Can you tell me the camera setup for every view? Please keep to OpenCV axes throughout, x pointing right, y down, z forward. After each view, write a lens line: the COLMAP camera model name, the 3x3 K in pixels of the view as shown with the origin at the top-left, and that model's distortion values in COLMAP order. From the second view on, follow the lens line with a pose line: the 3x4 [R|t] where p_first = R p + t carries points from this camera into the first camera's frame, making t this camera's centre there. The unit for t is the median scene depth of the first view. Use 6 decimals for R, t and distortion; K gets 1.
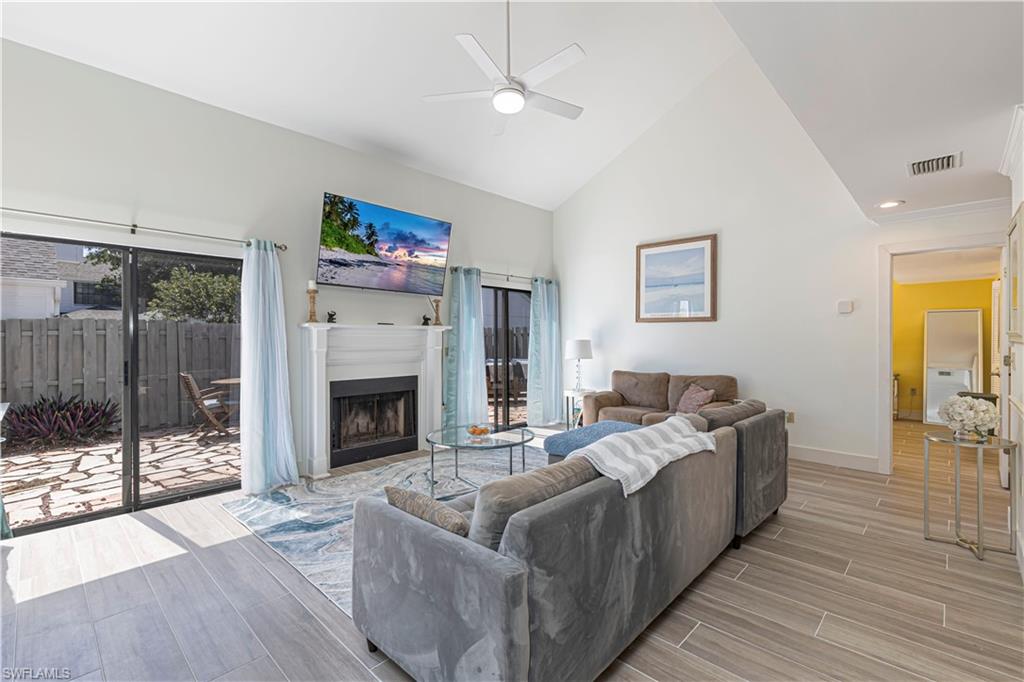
lens RADIAL K [[458.8, 0, 518.2], [0, 458.8, 344.4], [0, 0, 1]] dist [0.004234, 0.000455]
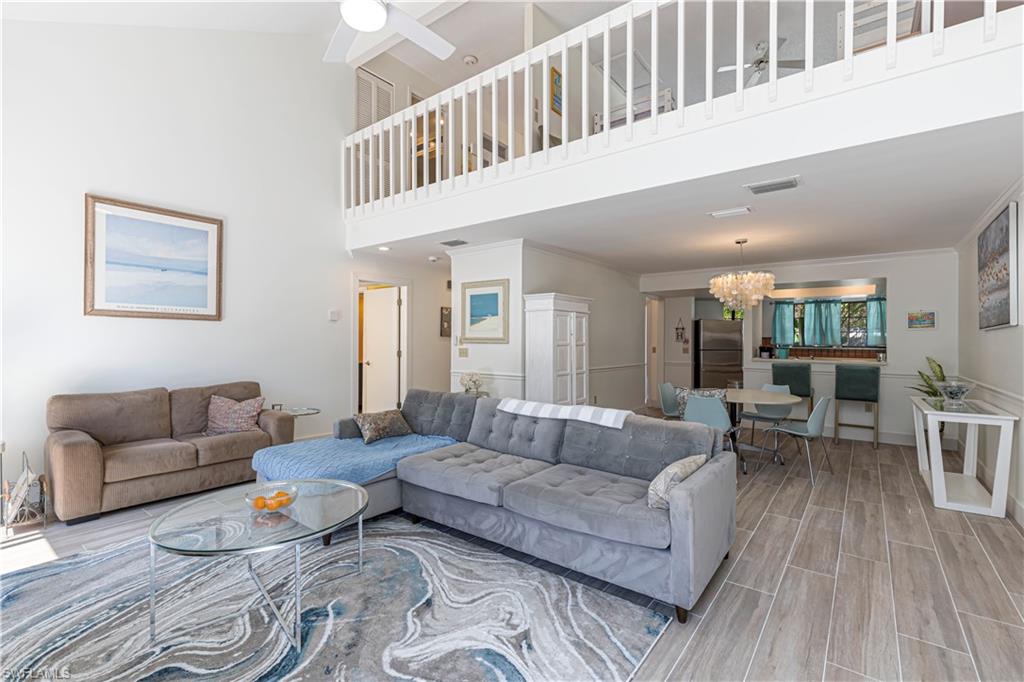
lens RADIAL K [[458.8, 0, 514.5], [0, 458.8, 340.9], [0, 0, 1]] dist [0.004234, 0.000455]
pose [[-0.100605, -0.007176, 0.994901, -0.680316], [0.004521, 0.999960, 0.007670, -0.022509], [-0.994916, 0.005269, -0.100569, 0.741678]]
